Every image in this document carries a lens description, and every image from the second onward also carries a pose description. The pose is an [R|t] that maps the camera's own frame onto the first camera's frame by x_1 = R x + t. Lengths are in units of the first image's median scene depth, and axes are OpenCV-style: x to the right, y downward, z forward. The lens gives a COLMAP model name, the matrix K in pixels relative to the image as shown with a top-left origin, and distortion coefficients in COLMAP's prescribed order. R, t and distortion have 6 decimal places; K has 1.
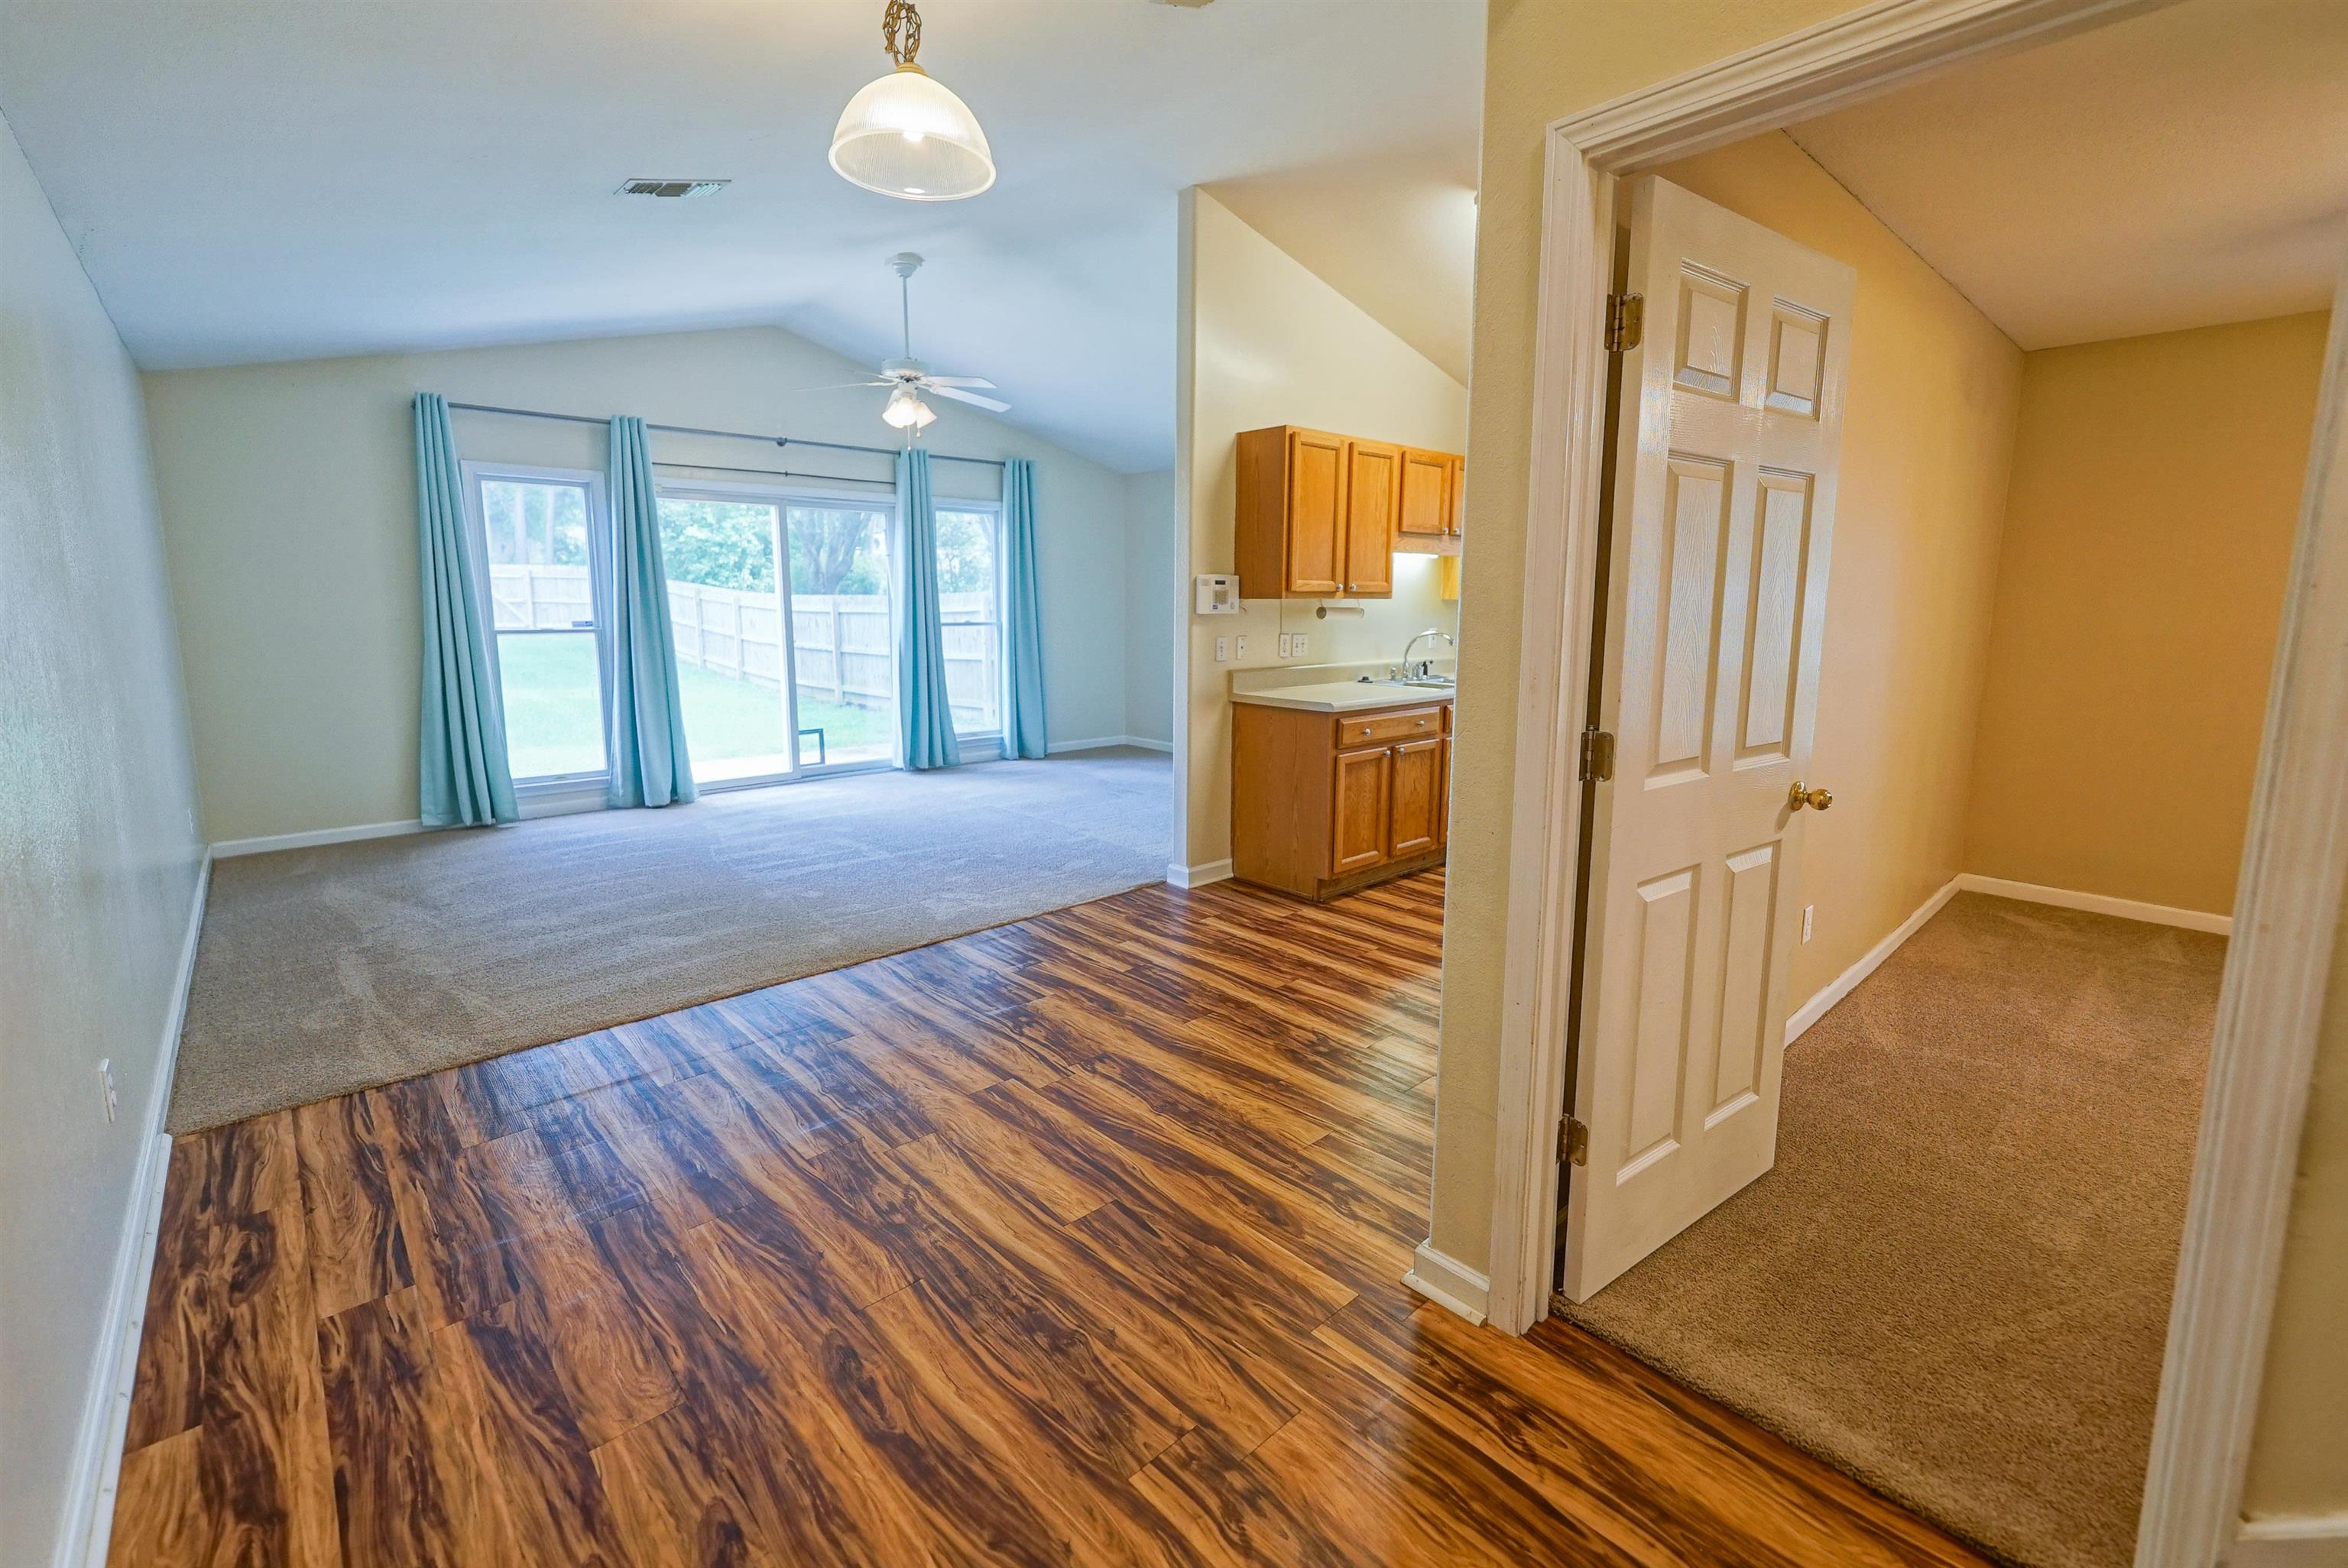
lens RADIAL K [[987.0, 0, 1168.7], [0, 987.0, 742.7], [0, 0, 1]] dist [0.002449, 0.000165]
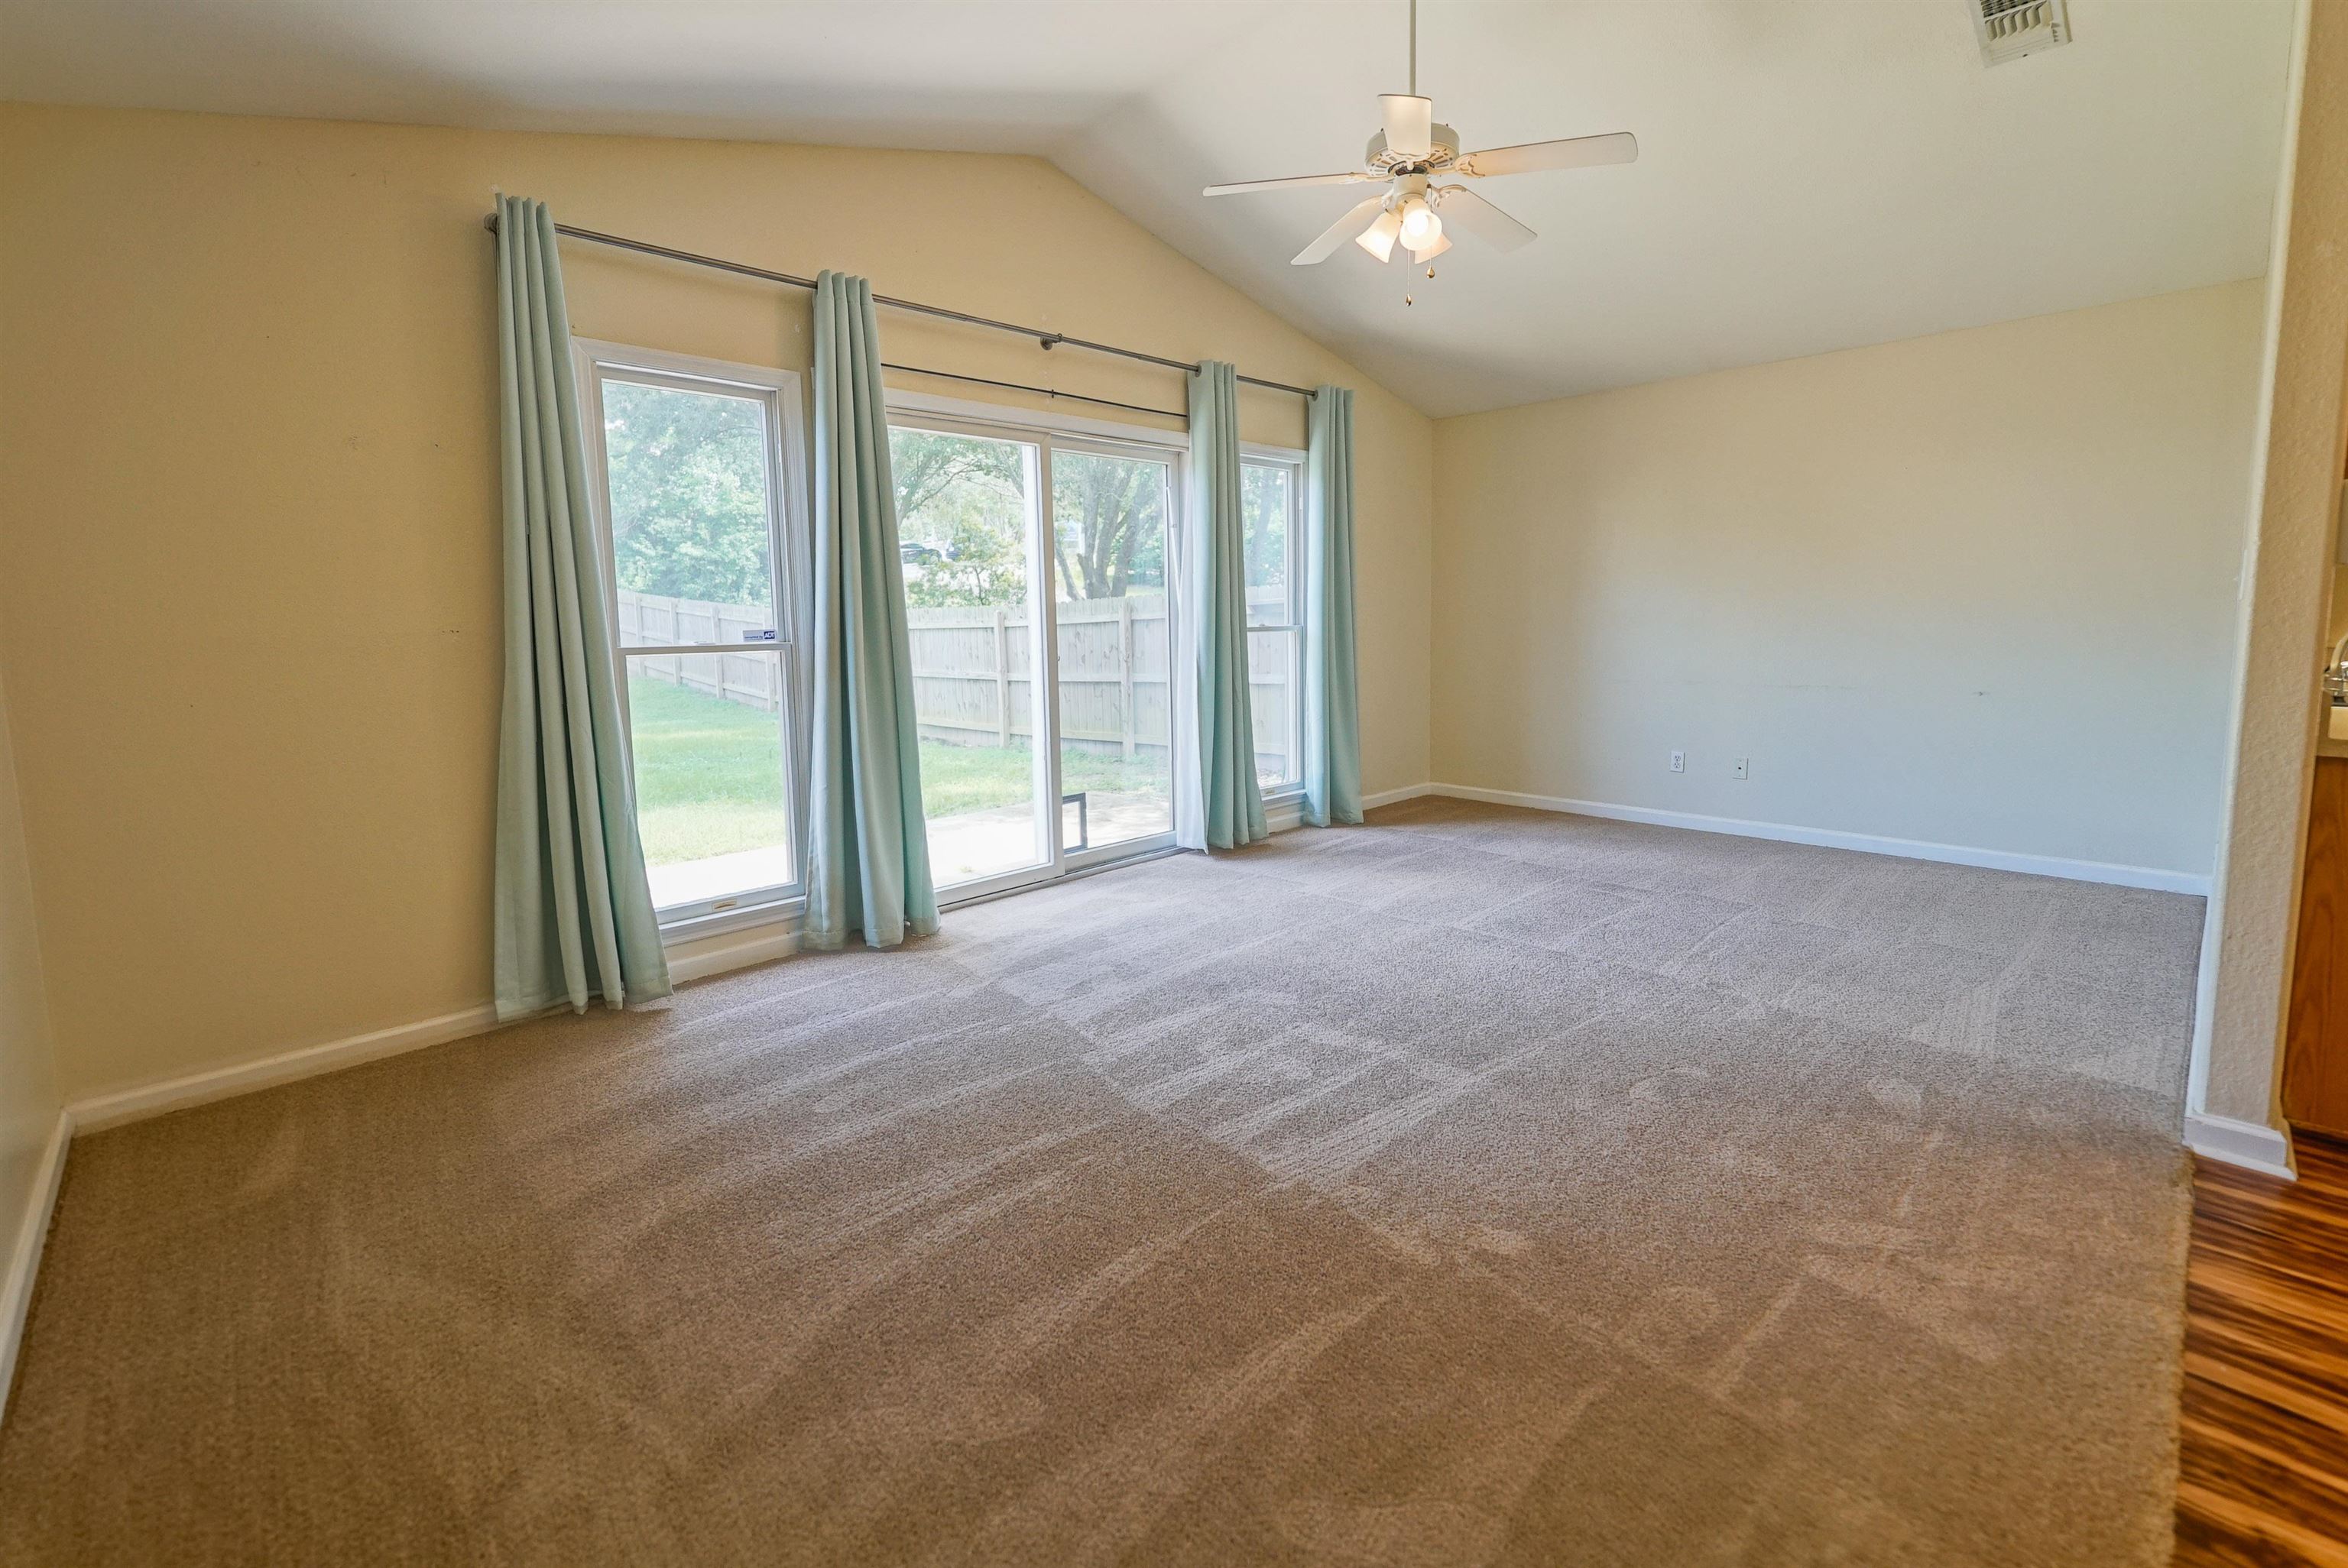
lens RADIAL K [[1011.9, 0, 1177.3], [0, 1011.9, 717.0], [0, 0, 1]] dist [0.002028, 0.000727]
pose [[0.999380, -0.023260, 0.026422, -0.333111], [0.024422, 0.998709, -0.044541, -0.036052], [-0.025352, 0.045158, 0.998658, 0.367510]]
